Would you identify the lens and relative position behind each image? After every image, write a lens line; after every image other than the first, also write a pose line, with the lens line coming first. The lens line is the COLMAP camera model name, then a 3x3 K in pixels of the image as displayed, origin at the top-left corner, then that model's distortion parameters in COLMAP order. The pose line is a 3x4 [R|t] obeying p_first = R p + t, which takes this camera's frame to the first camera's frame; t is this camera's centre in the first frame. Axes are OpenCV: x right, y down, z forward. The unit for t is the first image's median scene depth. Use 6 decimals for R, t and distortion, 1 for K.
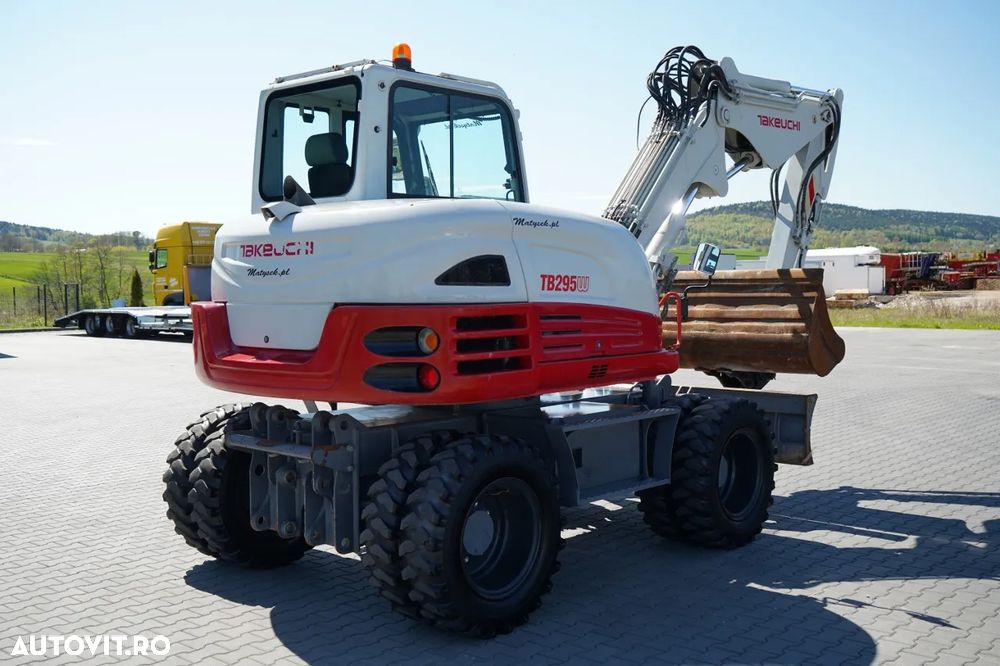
lens RADIAL K [[1014.0, 0, 486.2], [0, 1014.0, 333.3], [0, 0, 1]] dist [-0.017755, -0.001528]
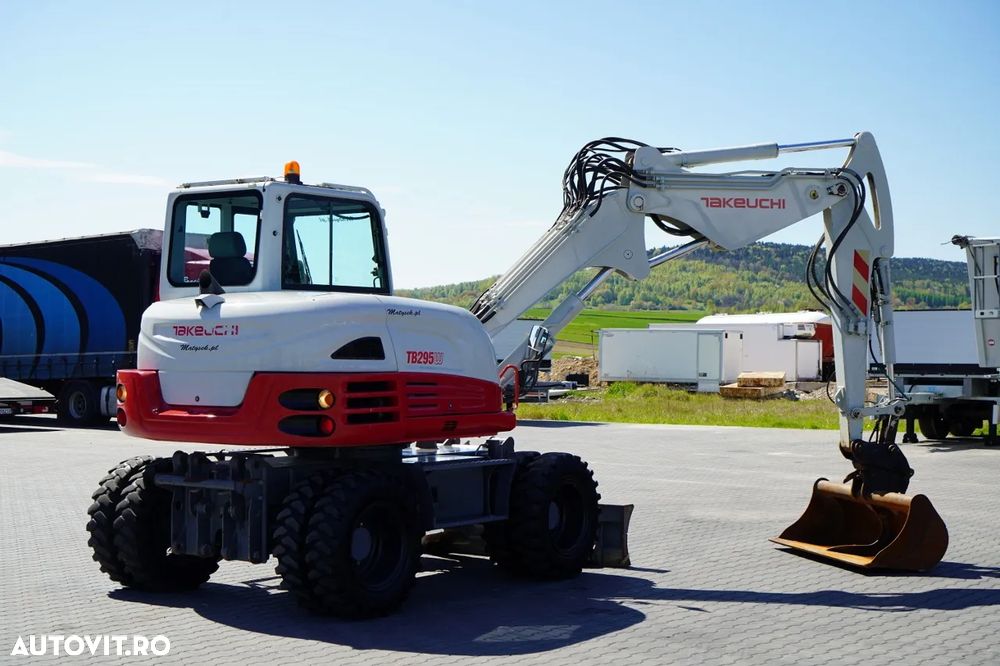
lens RADIAL K [[1751.8, 0, 562.8], [0, 1751.8, 317.1], [0, 0, 1]] dist [-0.048362, 0.027186]
pose [[0.987217, 0.011828, 0.158940, -0.099183], [0.000298, 0.997104, -0.076053, 0.065132], [-0.159380, 0.075128, 0.984355, -1.171271]]
